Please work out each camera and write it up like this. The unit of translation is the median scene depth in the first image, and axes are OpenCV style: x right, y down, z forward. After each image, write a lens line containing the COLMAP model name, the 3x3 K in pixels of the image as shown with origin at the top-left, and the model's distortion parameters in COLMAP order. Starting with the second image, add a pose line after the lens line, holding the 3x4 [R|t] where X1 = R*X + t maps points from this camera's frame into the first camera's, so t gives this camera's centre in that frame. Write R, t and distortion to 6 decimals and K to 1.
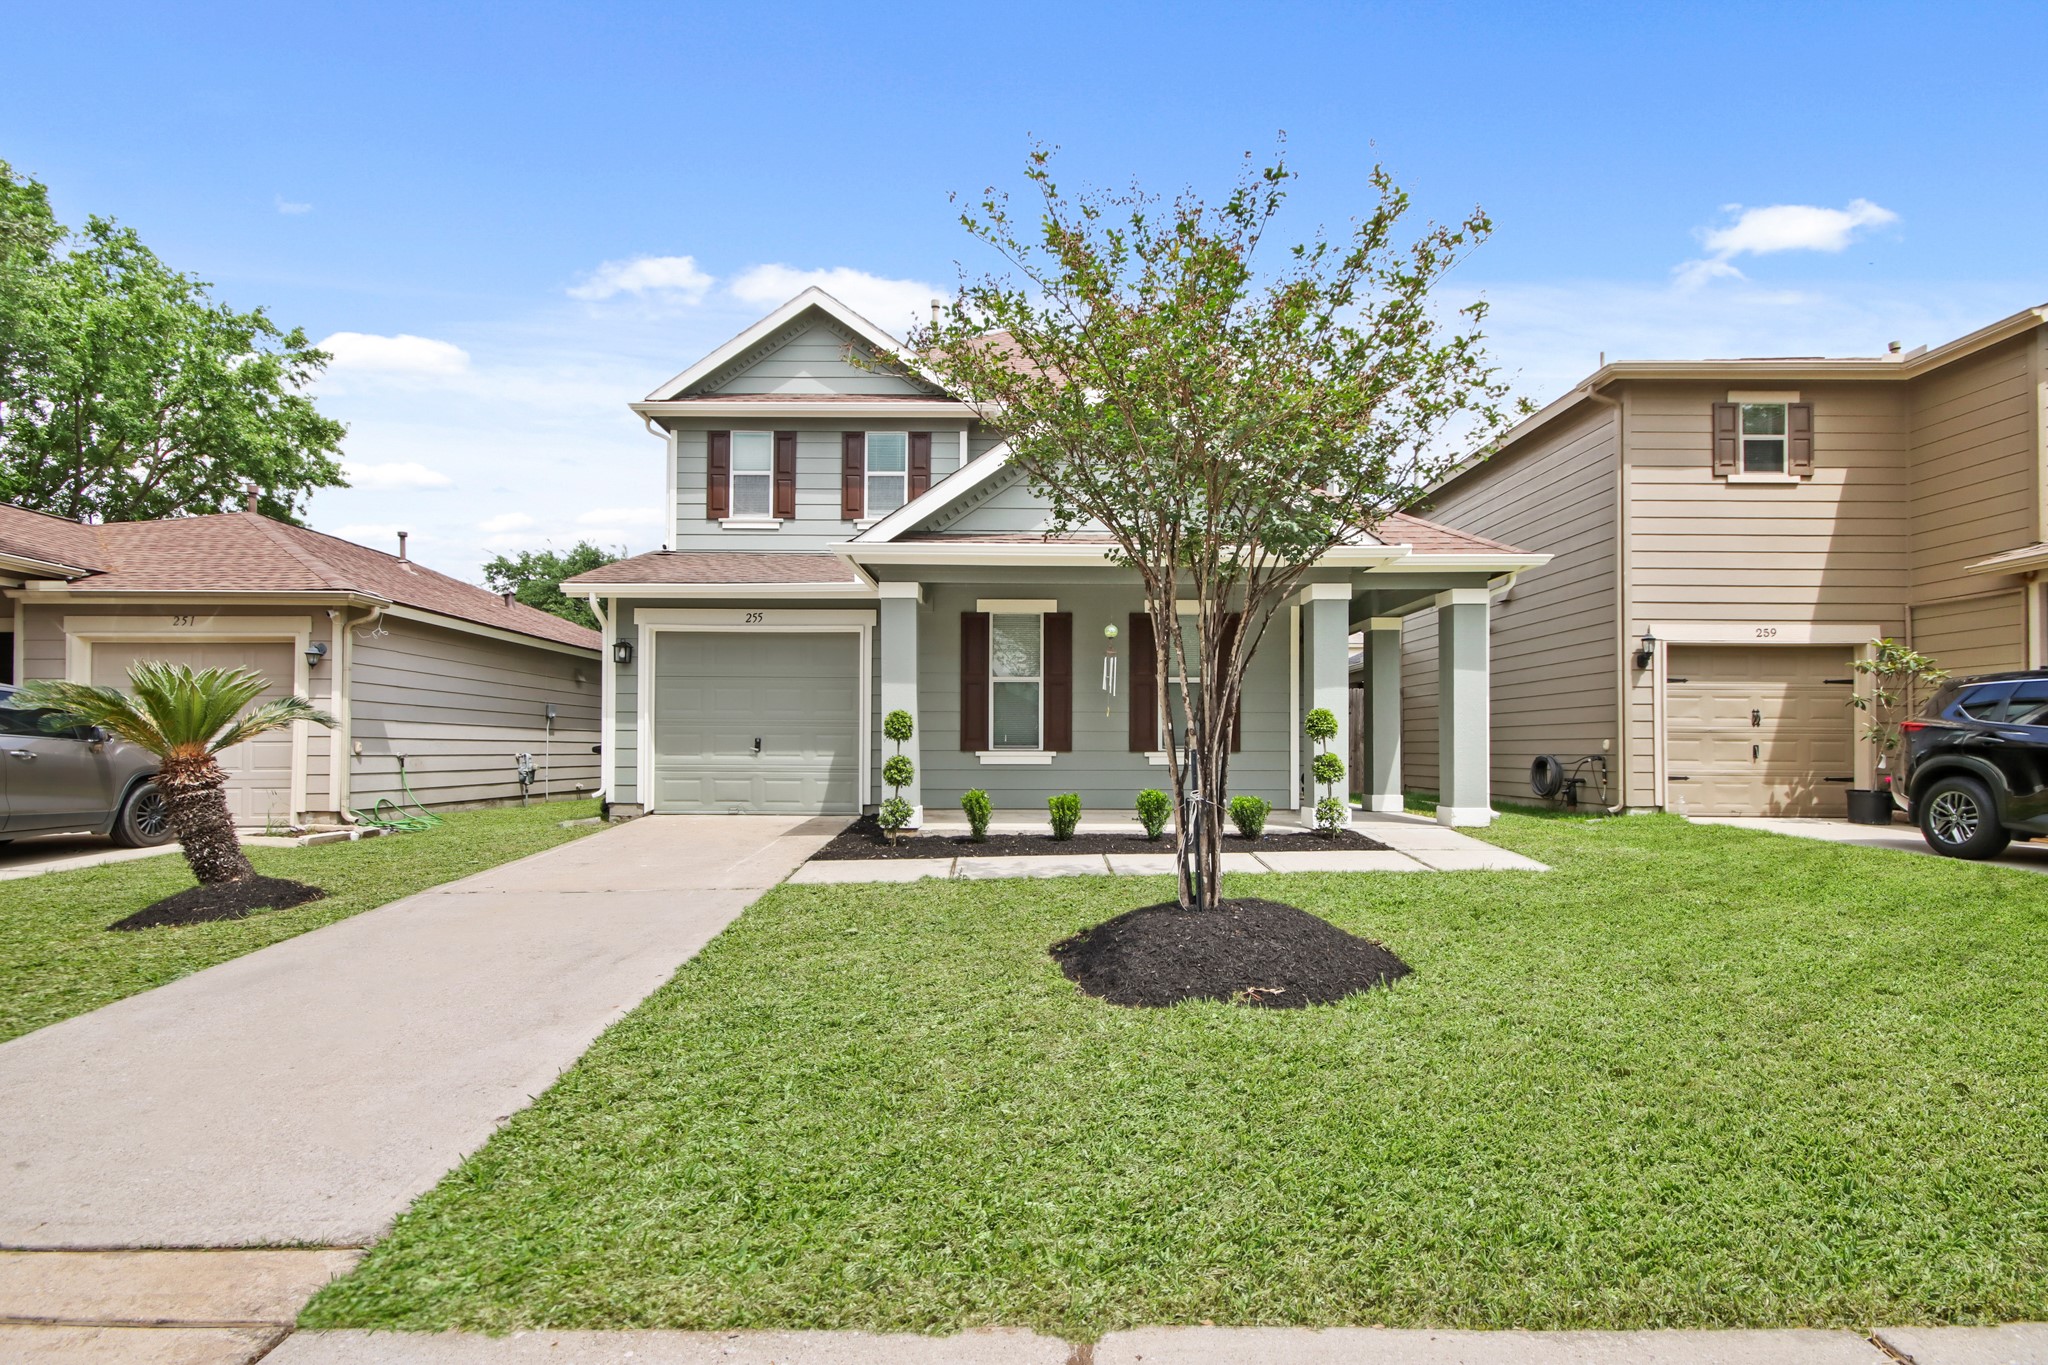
lens RADIAL K [[888.5, 0, 1020.3], [0, 888.5, 643.0], [0, 0, 1]] dist [0.013324, -0.013198]
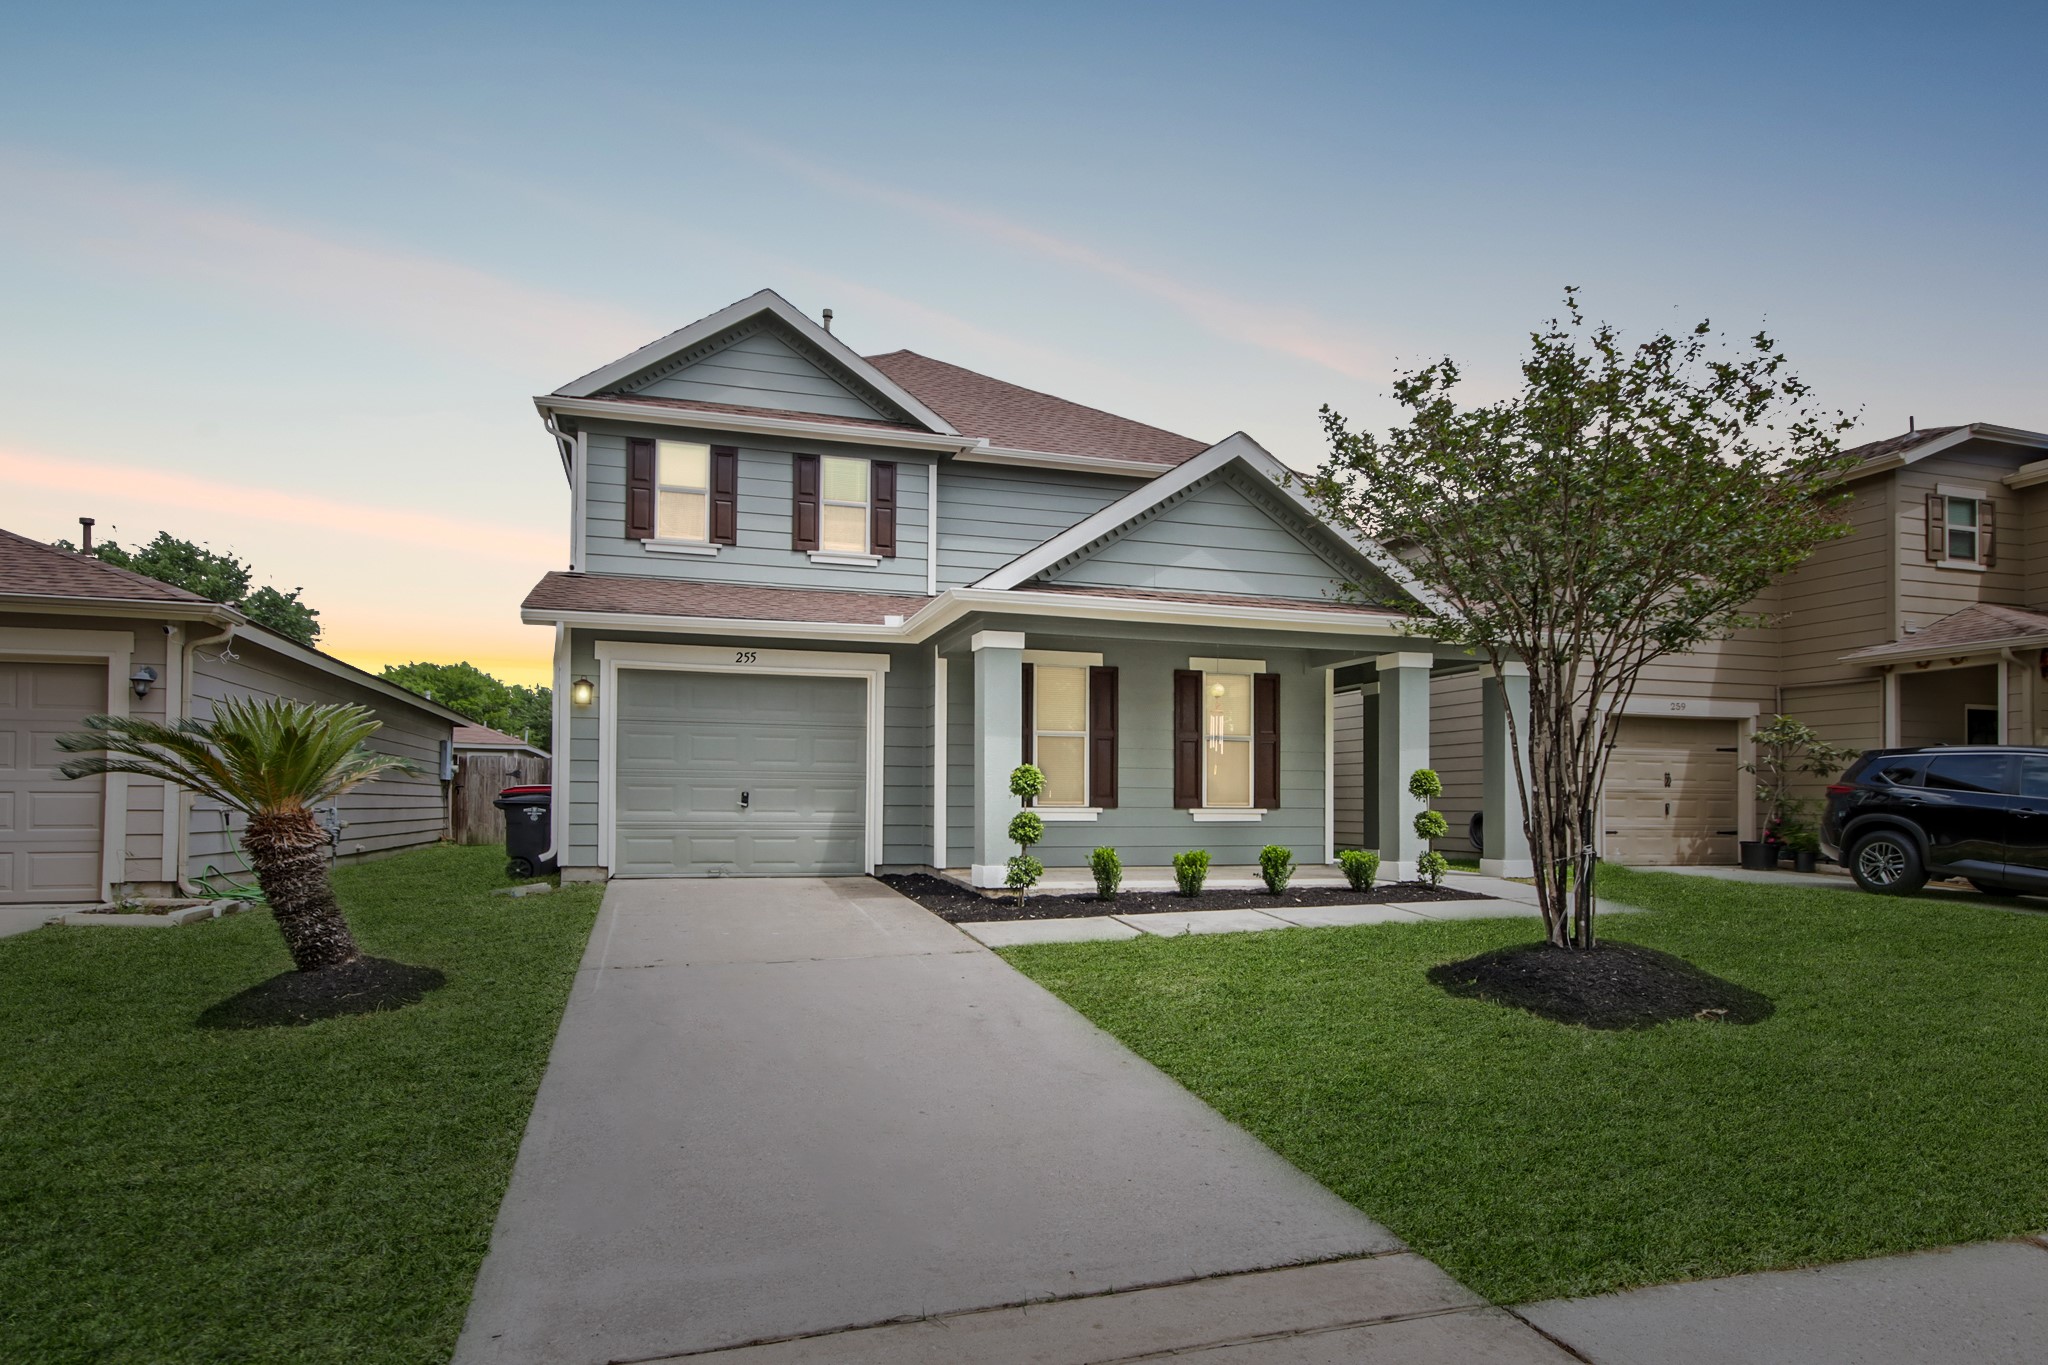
lens RADIAL K [[971.9, 0, 1024.0], [0, 971.9, 682.5], [0, 0, 1]] dist [-0.001089, -0.000262]
pose [[0.969734, 0.033384, 0.241871, -0.263999], [-0.032118, 0.999442, -0.009177, -0.003289], [-0.242042, 0.001131, 0.970265, -0.018368]]
